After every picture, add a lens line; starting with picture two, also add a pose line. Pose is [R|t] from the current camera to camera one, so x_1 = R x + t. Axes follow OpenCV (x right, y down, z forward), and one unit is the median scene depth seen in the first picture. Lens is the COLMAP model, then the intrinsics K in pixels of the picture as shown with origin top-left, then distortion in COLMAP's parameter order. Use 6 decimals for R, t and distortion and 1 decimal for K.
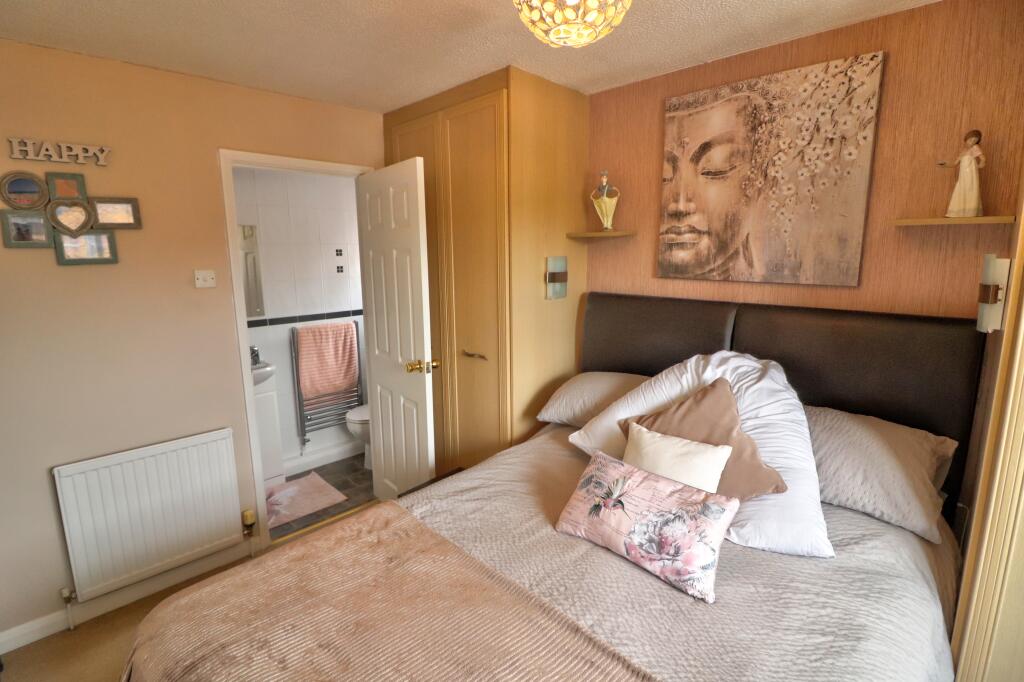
lens RADIAL K [[486.0, 0, 514.4], [0, 486.0, 337.2], [0, 0, 1]] dist [-0.029768, -0.001734]
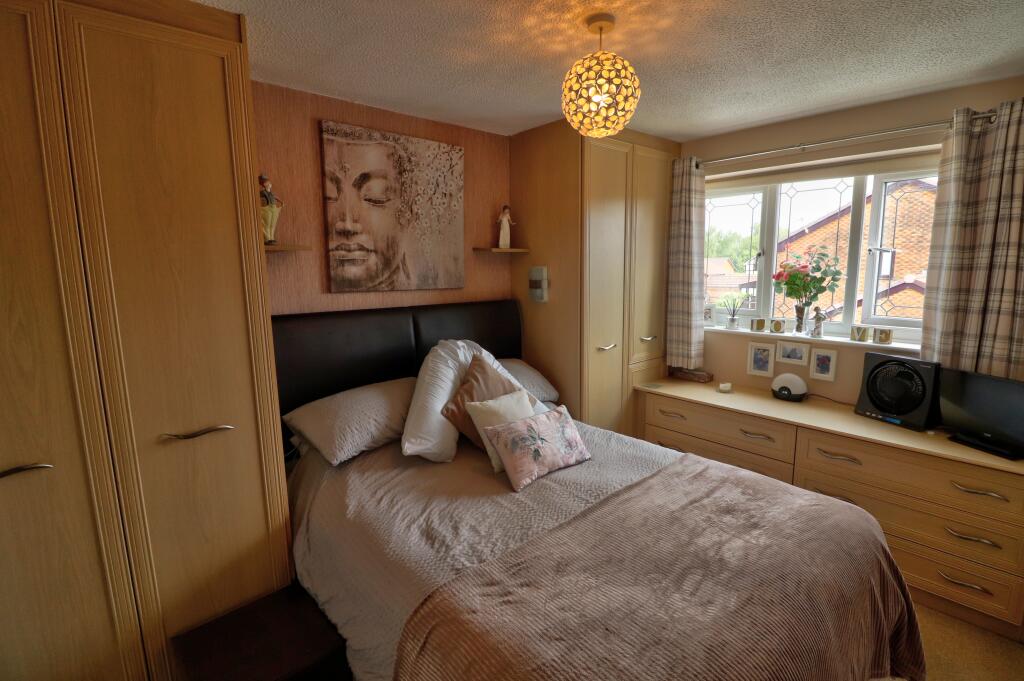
lens RADIAL K [[486.0, 0, 517.1], [0, 486.0, 341.0], [0, 0, 1]] dist [-0.029768, -0.001734]
pose [[0.026771, -0.147672, 0.988674, -0.824610], [0.178152, 0.973900, 0.140641, -0.112764], [-0.983639, 0.172369, 0.052380, 0.668458]]
